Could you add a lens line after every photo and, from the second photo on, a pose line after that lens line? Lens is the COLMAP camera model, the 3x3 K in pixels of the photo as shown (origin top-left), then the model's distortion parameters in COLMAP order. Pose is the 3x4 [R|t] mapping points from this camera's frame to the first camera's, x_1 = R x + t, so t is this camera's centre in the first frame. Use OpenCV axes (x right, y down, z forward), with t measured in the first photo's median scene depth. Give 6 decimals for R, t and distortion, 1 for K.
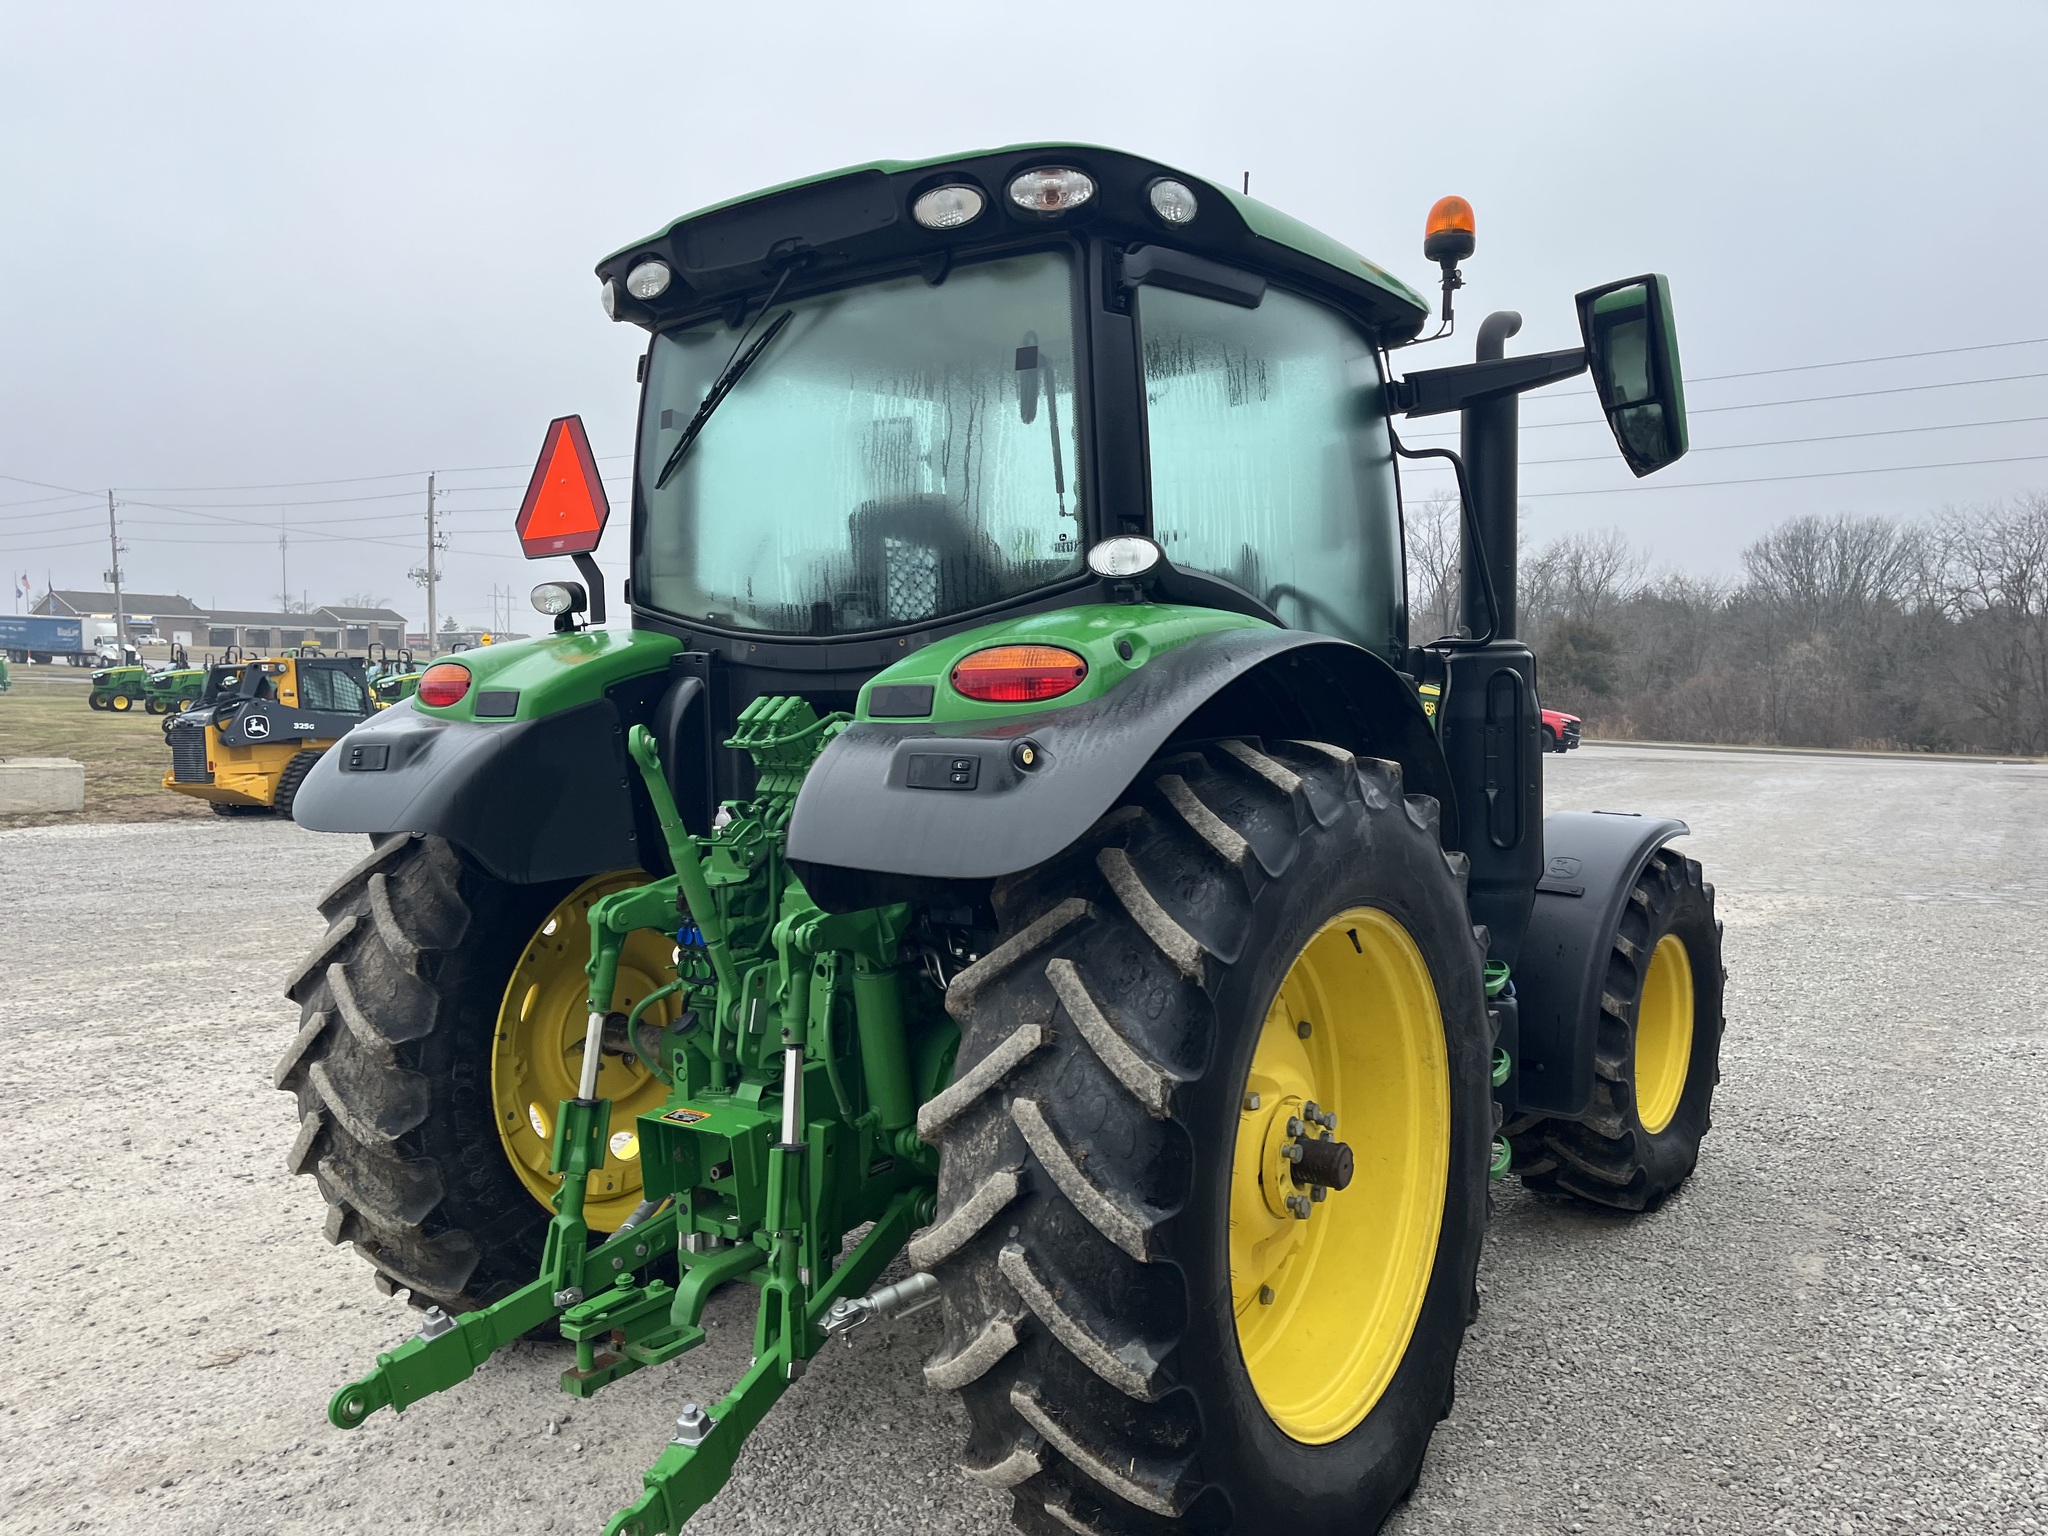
lens RADIAL K [[1540.3, 0, 1018.1], [0, 1540.3, 773.1], [0, 0, 1]] dist [0.071837, -0.093533]
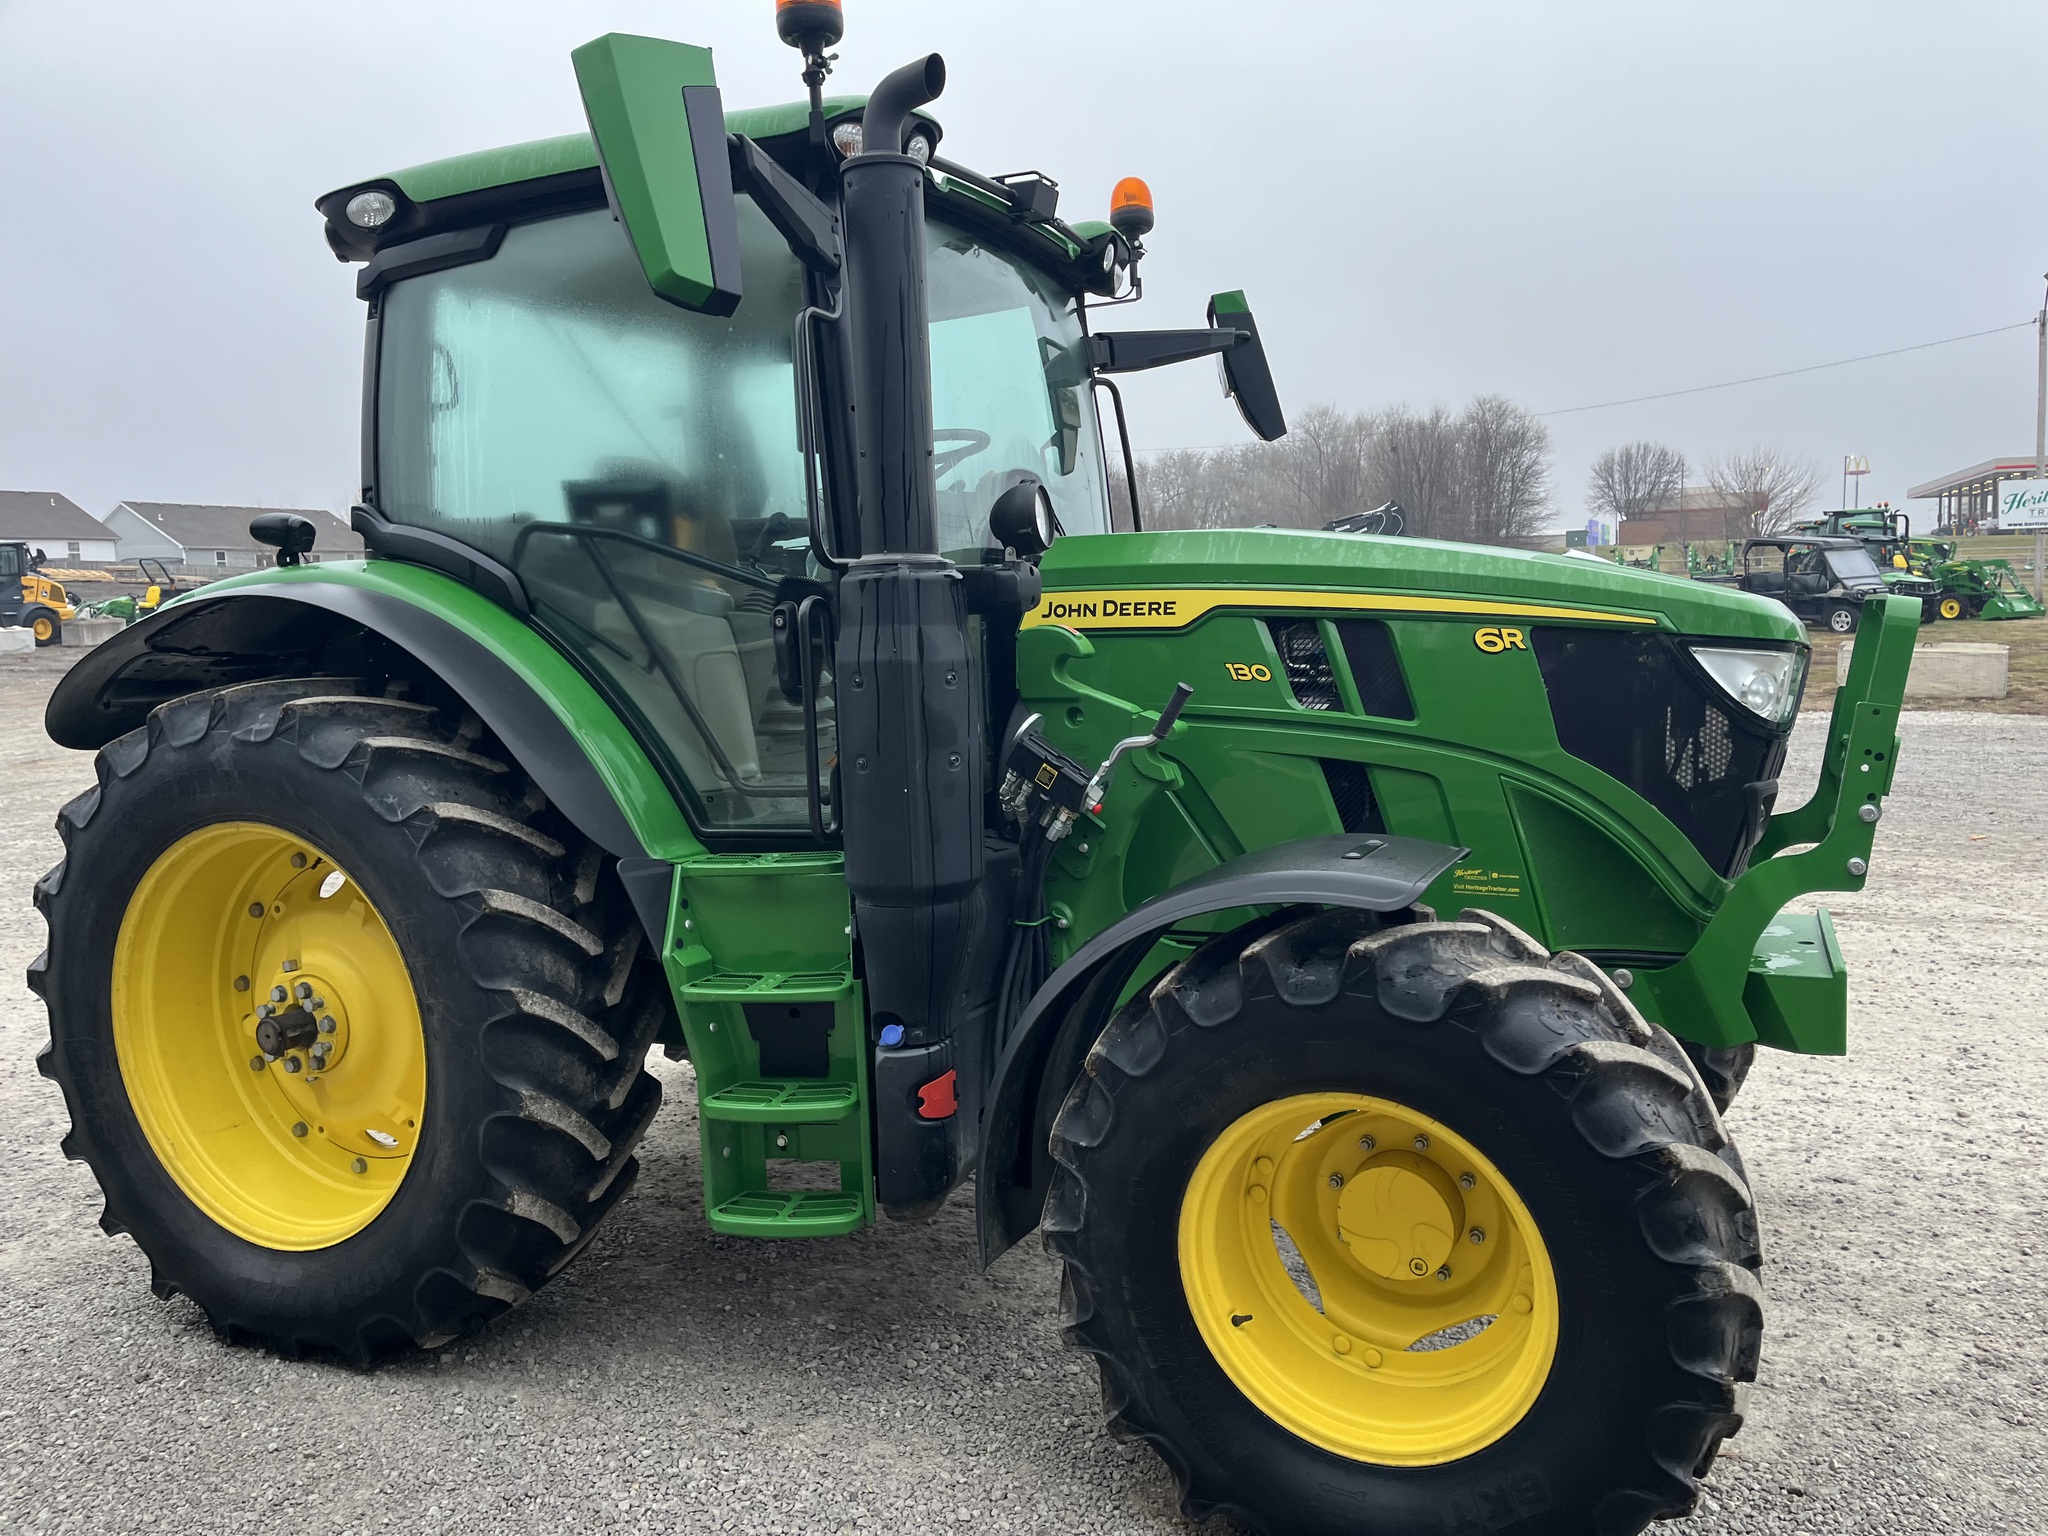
lens RADIAL K [[1540.3, 0, 1038.0], [0, 1540.3, 775.0], [0, 0, 1]] dist [0.071837, -0.093533]
pose [[0.212517, 0.107038, -0.971277, 1.252007], [-0.026883, 0.994247, 0.103687, -0.073750], [0.976787, 0.004076, 0.214172, 1.116120]]
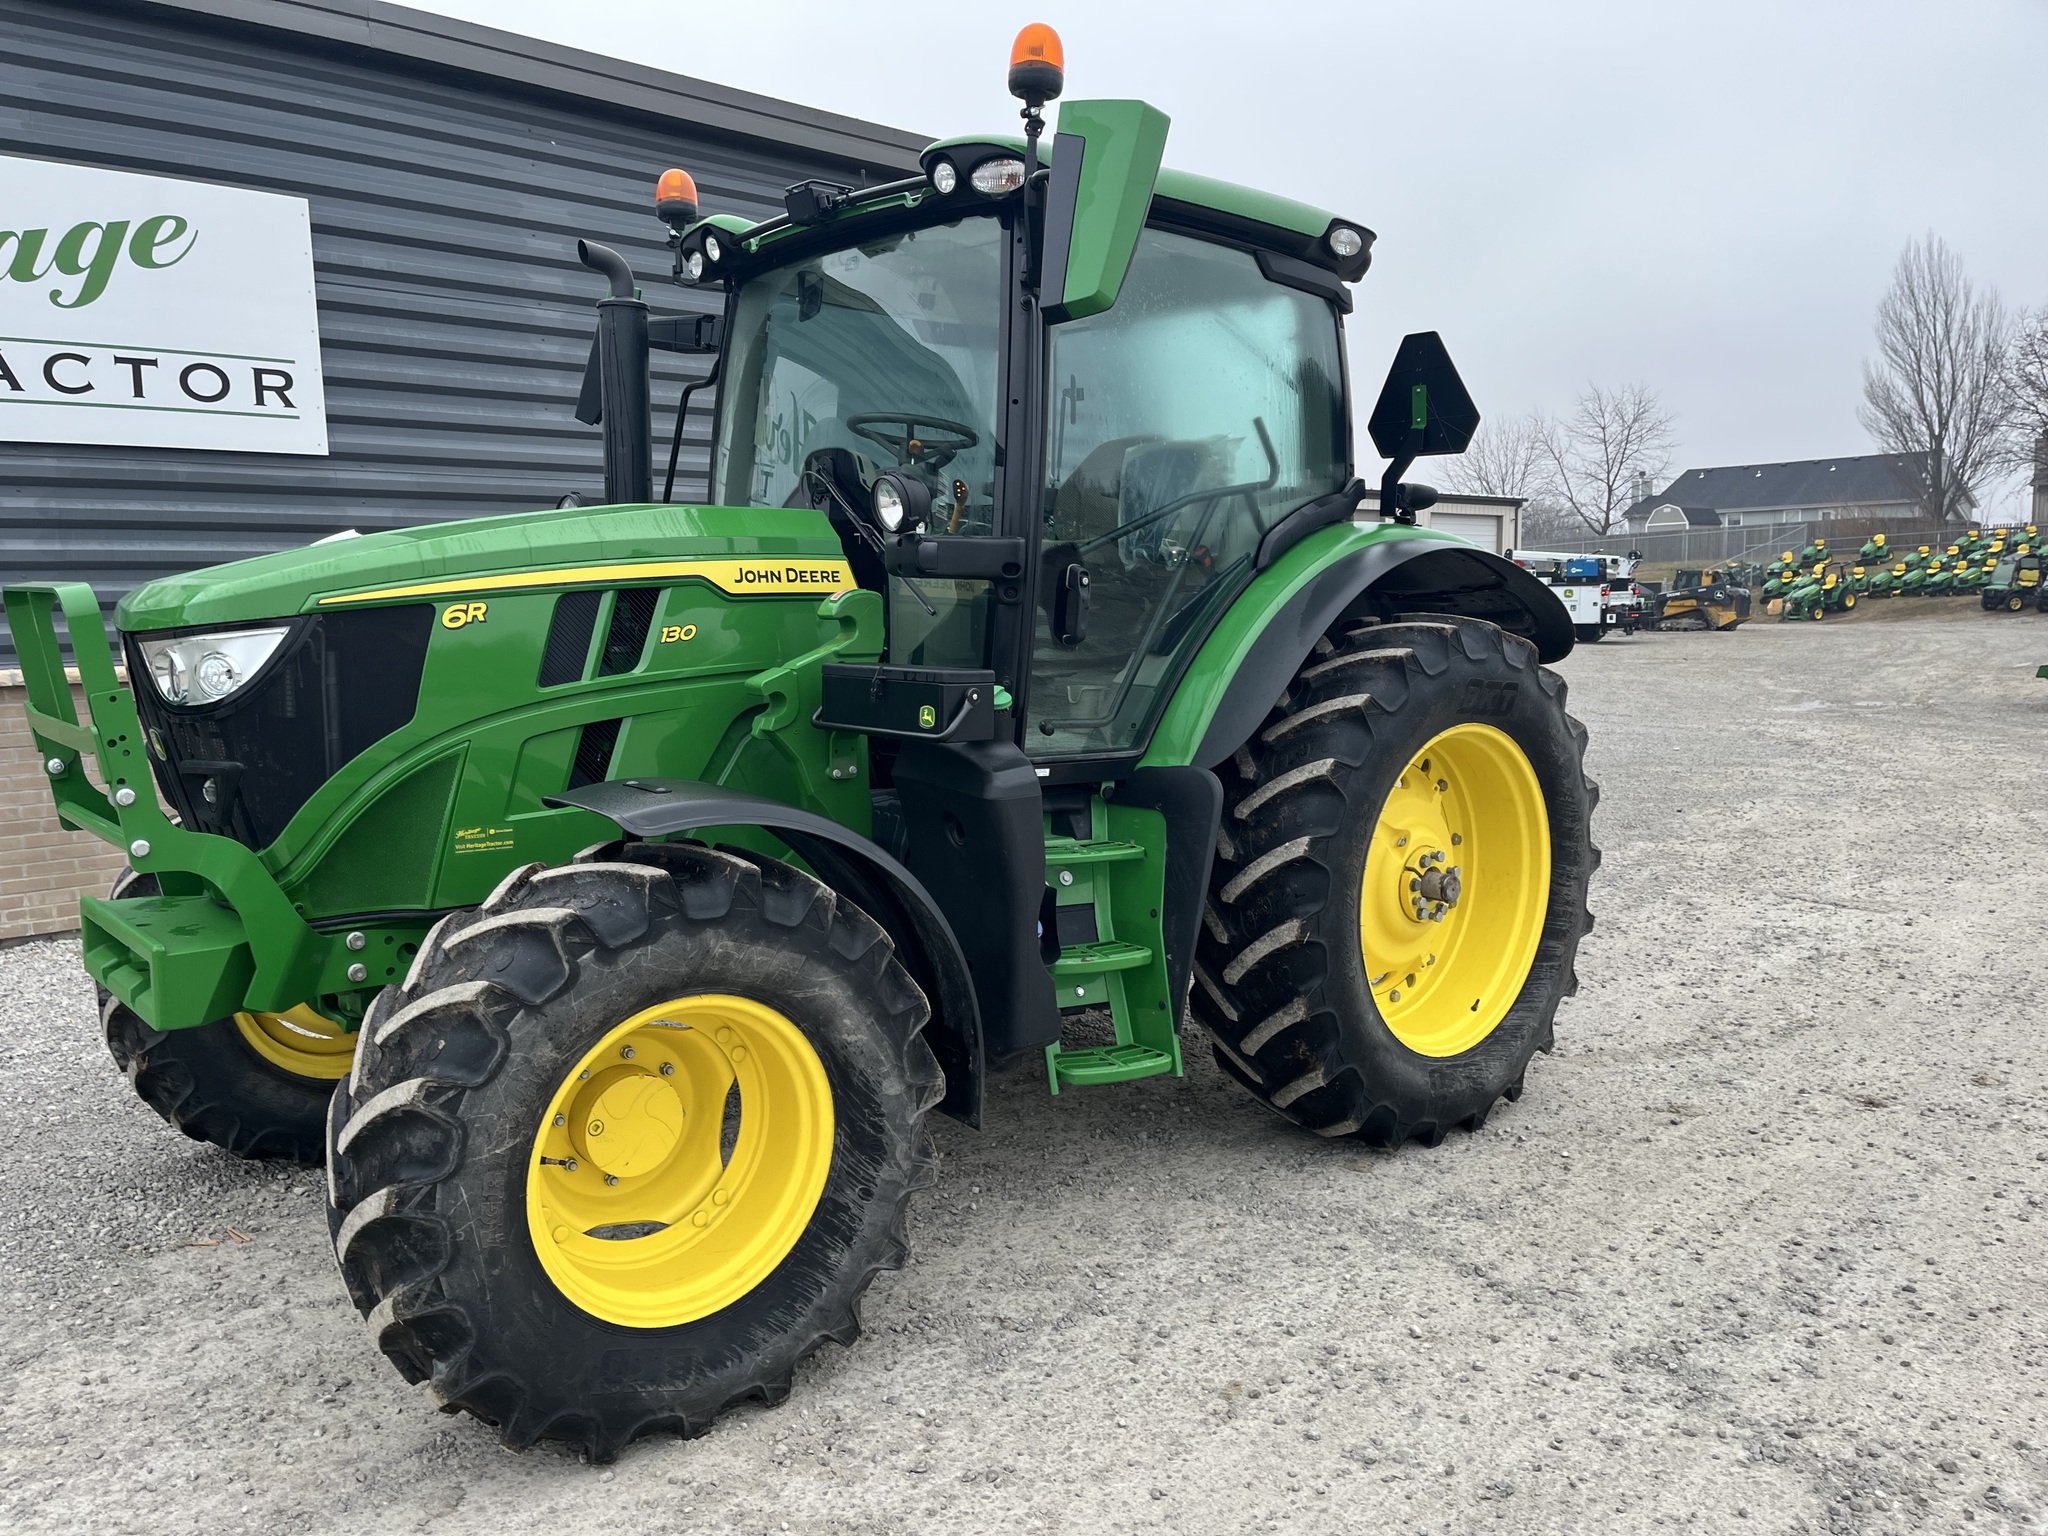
lens RADIAL K [[1540.3, 0, 1016.6], [0, 1540.3, 778.0], [0, 0, 1]] dist [0.071837, -0.093533]
pose [[-0.977177, -0.013816, 0.211979, -0.282115], [0.024103, 0.984227, 0.175258, -0.131142], [-0.211057, 0.176368, -0.961431, 2.567253]]
